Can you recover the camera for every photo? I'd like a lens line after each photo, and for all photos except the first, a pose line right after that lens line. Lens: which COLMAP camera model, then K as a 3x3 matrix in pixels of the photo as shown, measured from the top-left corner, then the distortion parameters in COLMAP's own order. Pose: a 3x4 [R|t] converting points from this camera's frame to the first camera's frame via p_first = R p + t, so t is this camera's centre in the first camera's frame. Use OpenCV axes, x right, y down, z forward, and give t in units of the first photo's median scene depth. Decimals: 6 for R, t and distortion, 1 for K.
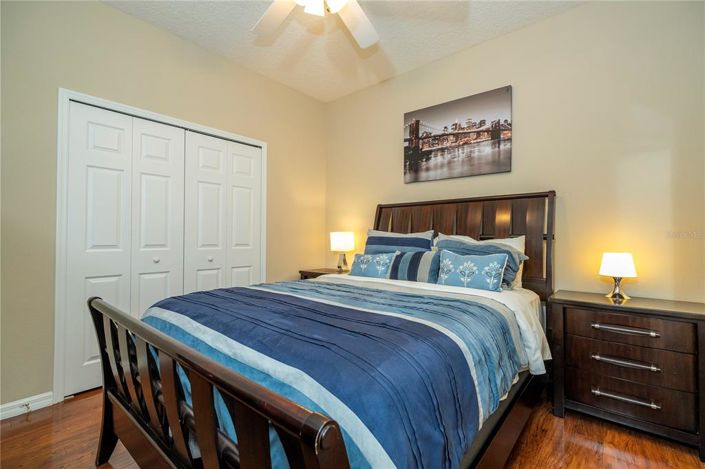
lens RADIAL K [[324.4, 0, 354.6], [0, 324.4, 234.2], [0, 0, 1]] dist [0.002341, 0.000094]
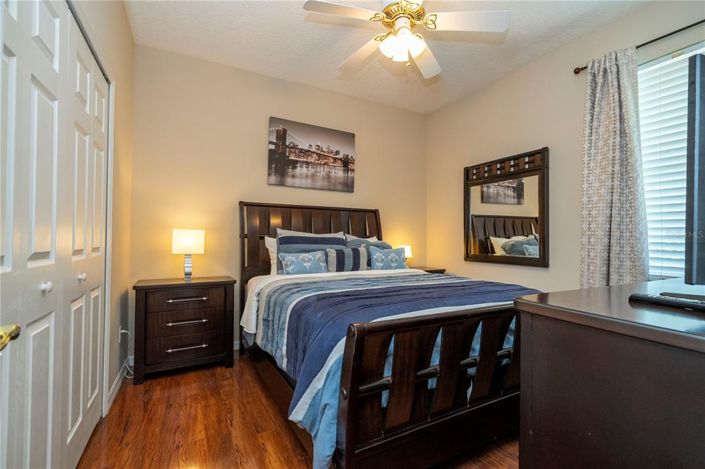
lens RADIAL K [[324.4, 0, 356.9], [0, 324.4, 235.8], [0, 0, 1]] dist [0.002341, 0.000094]
pose [[0.353126, 0.013006, 0.935485, -0.769408], [-0.009215, 0.999903, -0.010423, 0.014829], [-0.935530, -0.004940, 0.353212, 0.413135]]
